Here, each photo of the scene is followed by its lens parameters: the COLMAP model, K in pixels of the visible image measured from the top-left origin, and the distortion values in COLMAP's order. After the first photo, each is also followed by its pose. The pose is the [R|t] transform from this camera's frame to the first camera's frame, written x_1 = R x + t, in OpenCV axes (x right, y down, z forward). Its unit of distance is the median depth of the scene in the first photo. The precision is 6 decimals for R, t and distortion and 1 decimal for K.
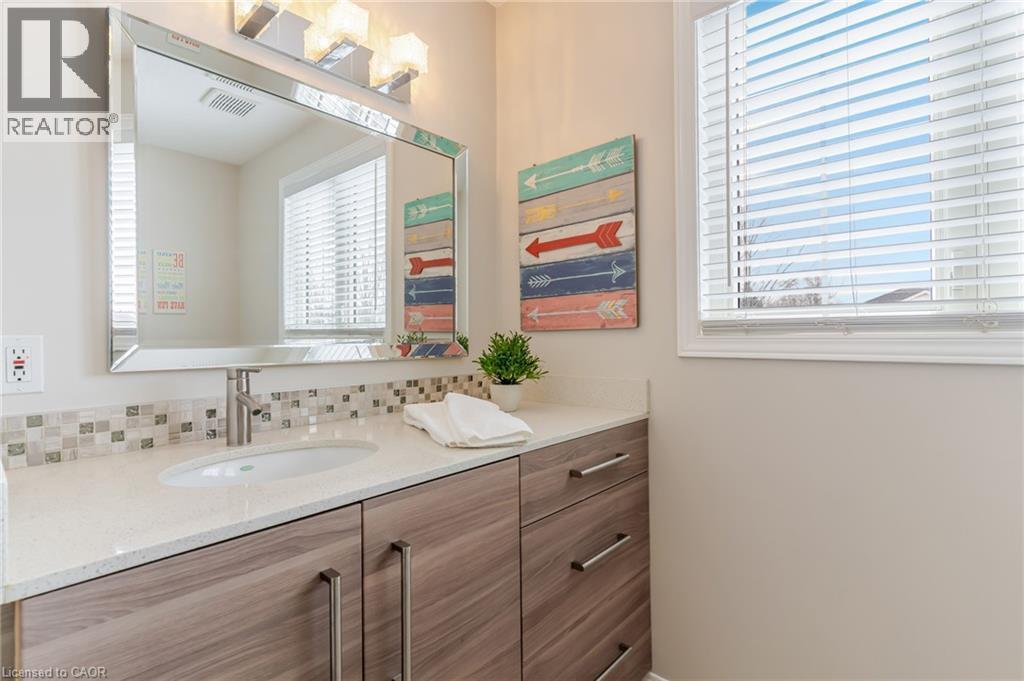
lens RADIAL K [[490.0, 0, 510.2], [0, 490.0, 337.7], [0, 0, 1]] dist [-0.000713, -0.000147]
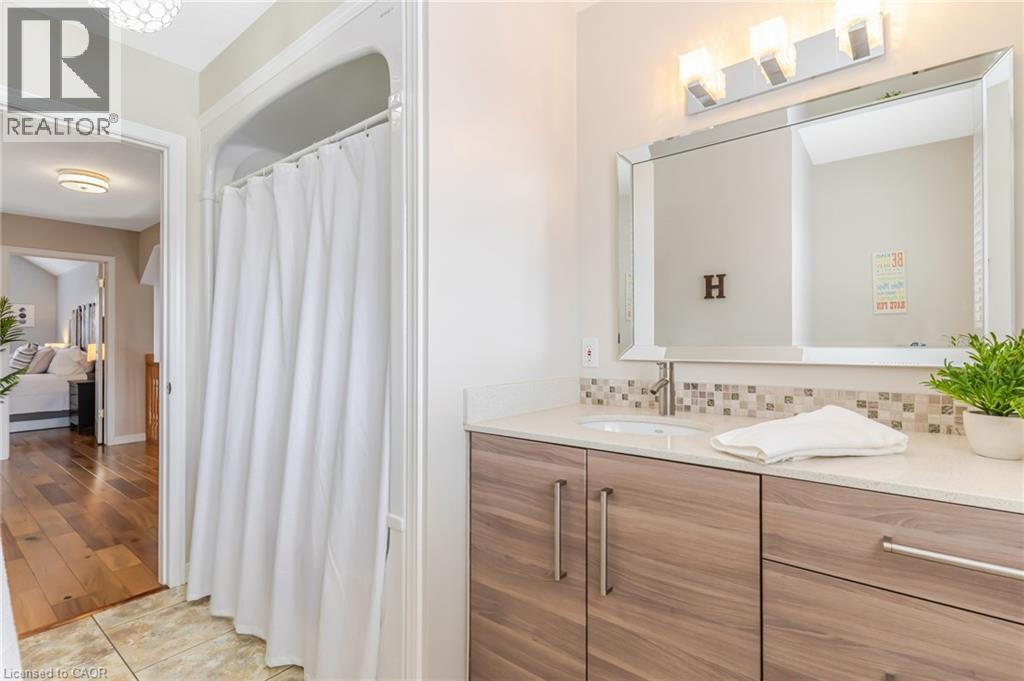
lens RADIAL K [[490.0, 0, 510.2], [0, 490.0, 337.7], [0, 0, 1]] dist [-0.000713, -0.000147]
pose [[0.046357, 0.001904, -0.998923, 0.878640], [0.003420, 0.999992, 0.002064, -0.011861], [0.998919, -0.003512, 0.046350, 0.503515]]
